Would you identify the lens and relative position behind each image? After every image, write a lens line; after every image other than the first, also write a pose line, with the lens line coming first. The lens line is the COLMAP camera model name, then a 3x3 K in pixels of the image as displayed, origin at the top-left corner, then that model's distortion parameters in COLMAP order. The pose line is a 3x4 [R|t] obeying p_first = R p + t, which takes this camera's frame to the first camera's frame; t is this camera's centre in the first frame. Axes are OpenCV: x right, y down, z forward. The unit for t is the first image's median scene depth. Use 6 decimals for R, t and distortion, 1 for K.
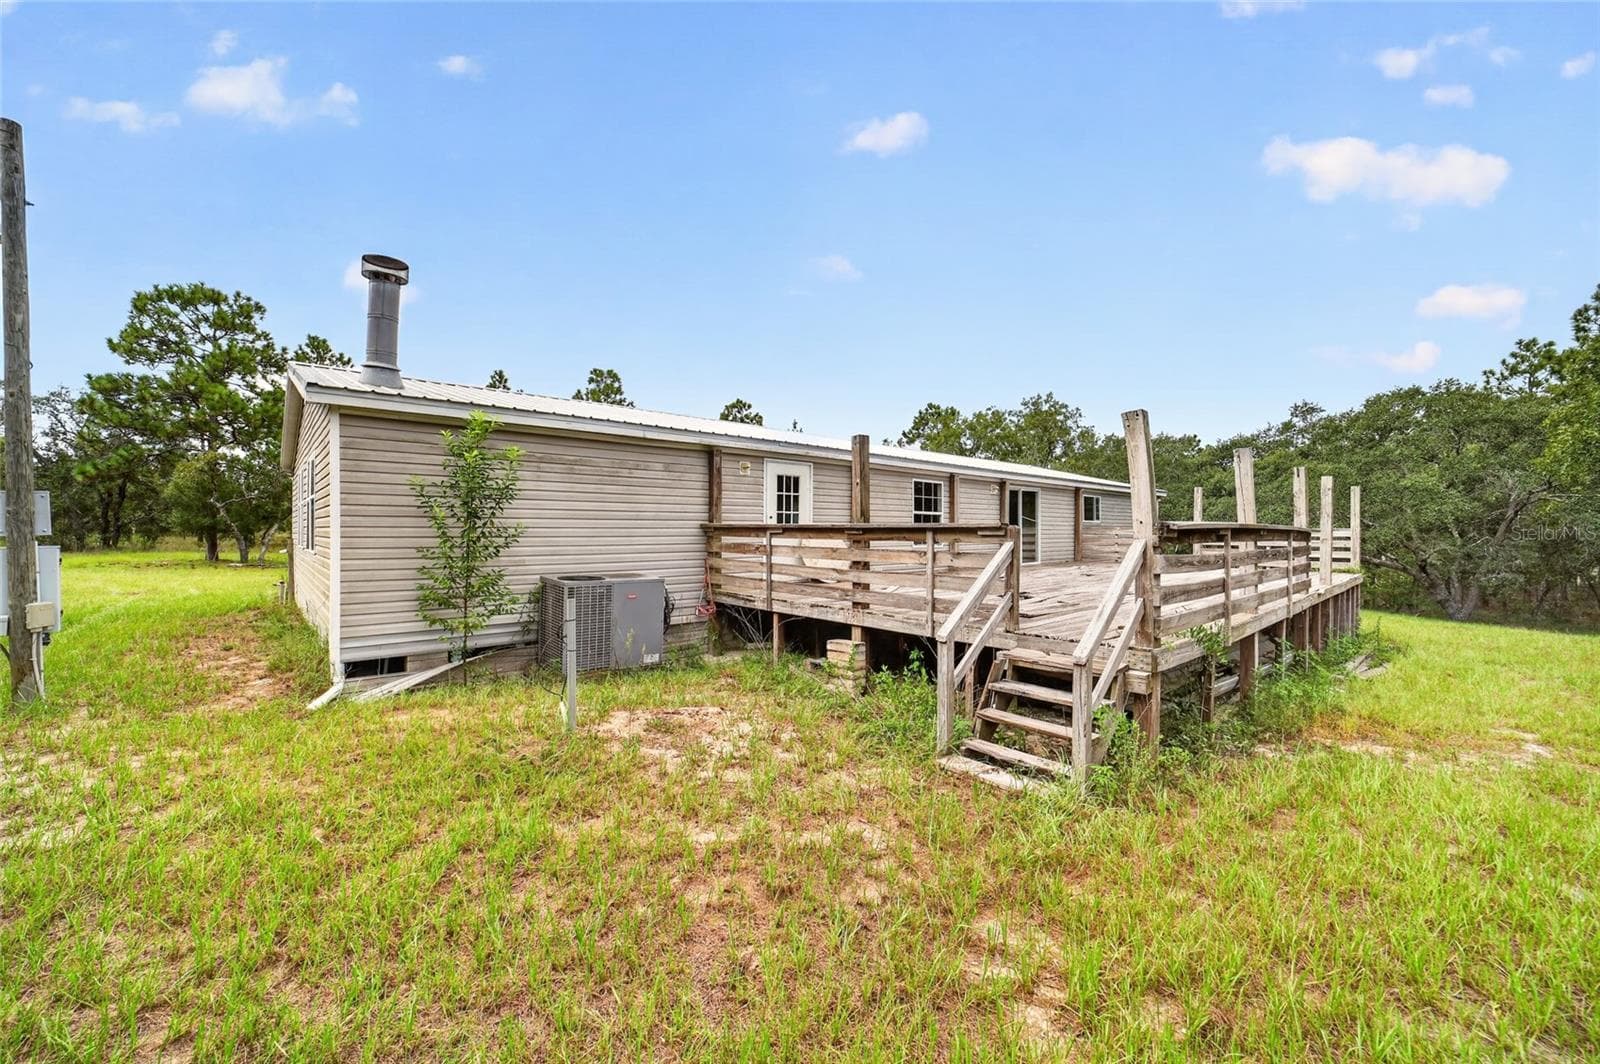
lens RADIAL K [[615.0, 0, 800.0], [0, 615.0, 532.0], [0, 0, 1]] dist [-0.031770, 0.000445]
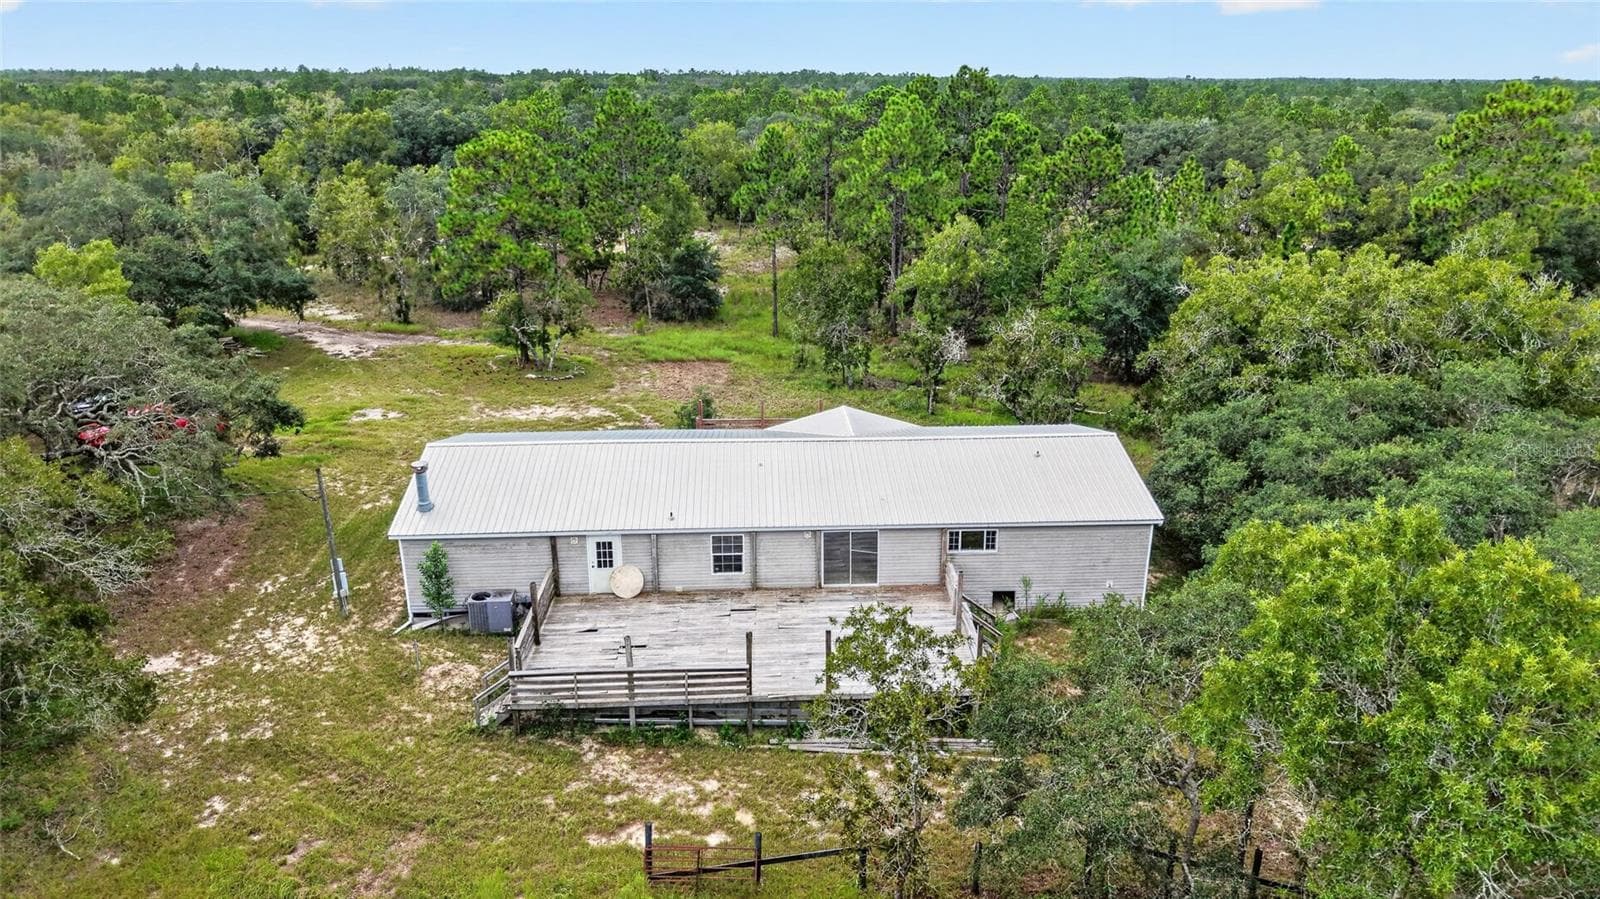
lens RADIAL K [[1065.5, 0, 804.4], [0, 1065.5, 453.8], [0, 0, 1]] dist [0.044569, -0.056707]
pose [[0.788082, 0.199377, -0.582388, 3.299544], [-0.002029, 0.946931, 0.321430, -1.993505], [0.615567, -0.252132, 0.746664, -1.404400]]
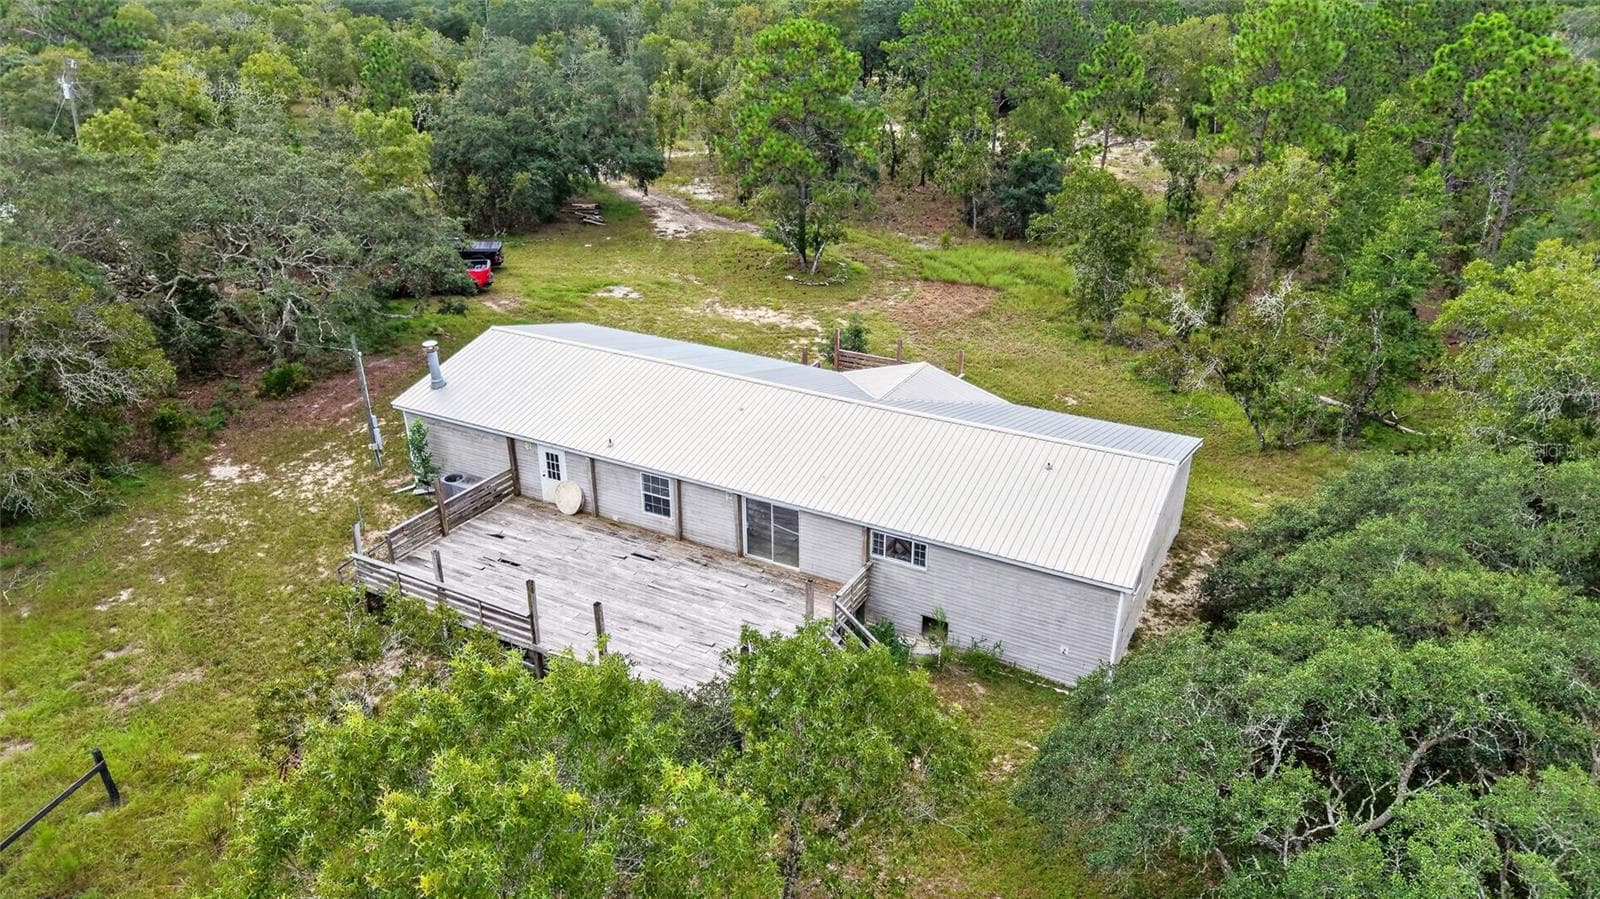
lens RADIAL K [[1065.5, 0, 804.4], [0, 1065.5, 453.8], [0, 0, 1]] dist [0.044569, -0.056707]
pose [[0.356308, 0.388955, -0.849564, 4.305902], [-0.011240, 0.910957, 0.412348, -2.056177], [0.934301, -0.137374, 0.328953, 0.934475]]
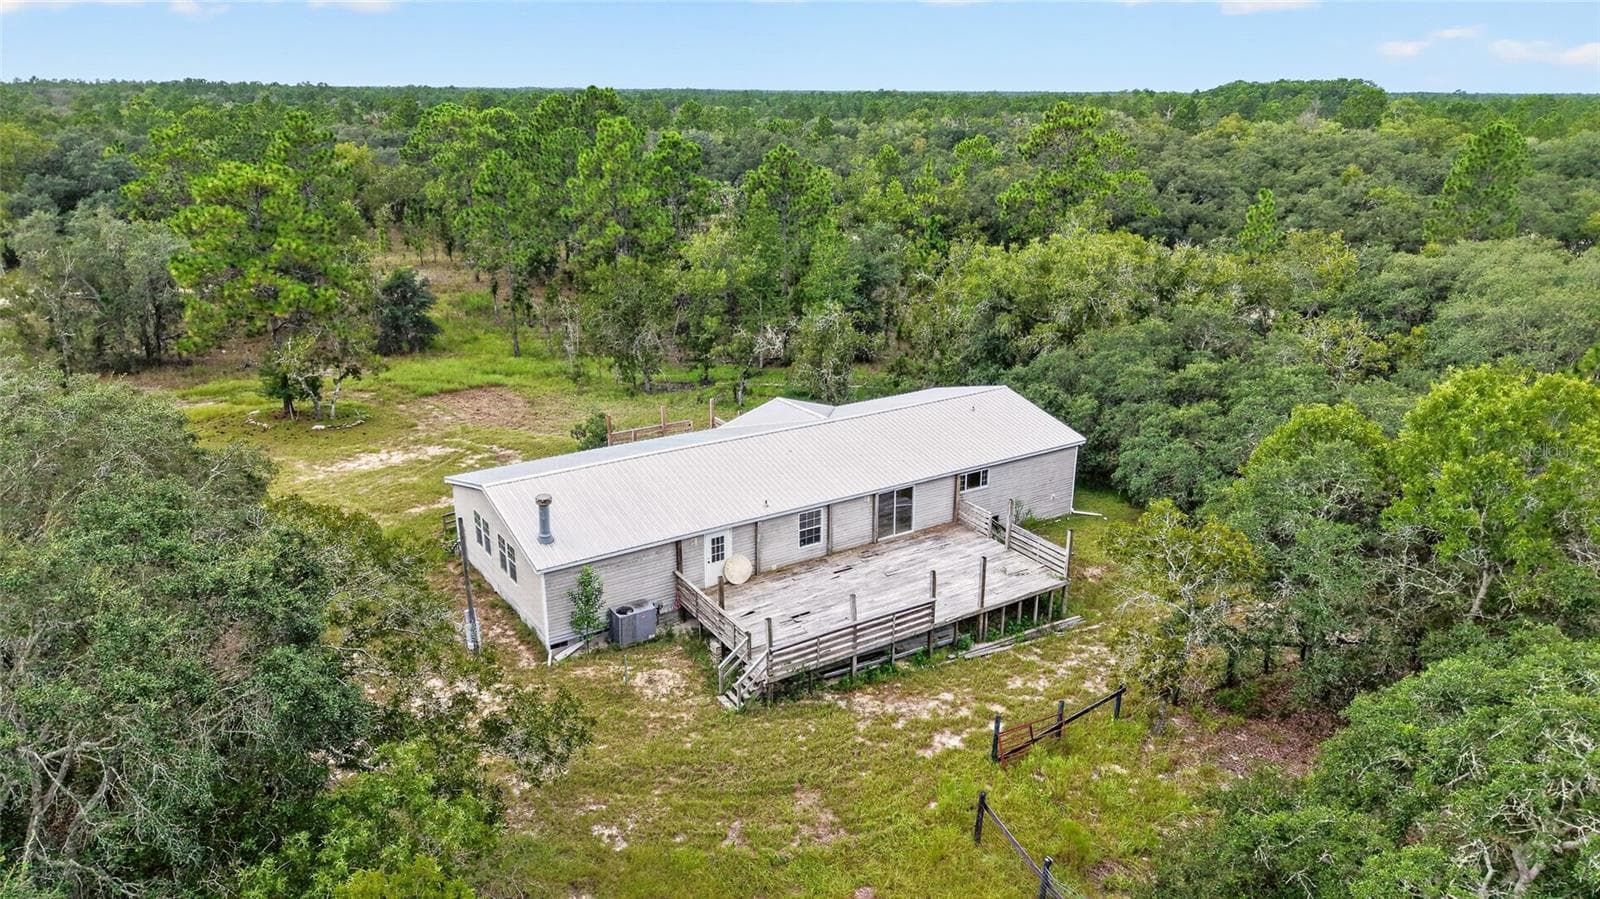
lens RADIAL K [[1065.5, 0, 804.4], [0, 1065.5, 453.8], [0, 0, 1]] dist [0.044569, -0.056707]
pose [[0.989536, 0.043021, -0.137720, 1.069807], [0.002538, 0.949176, 0.314735, -2.109395], [0.144261, -0.311791, 0.939135, -3.153339]]
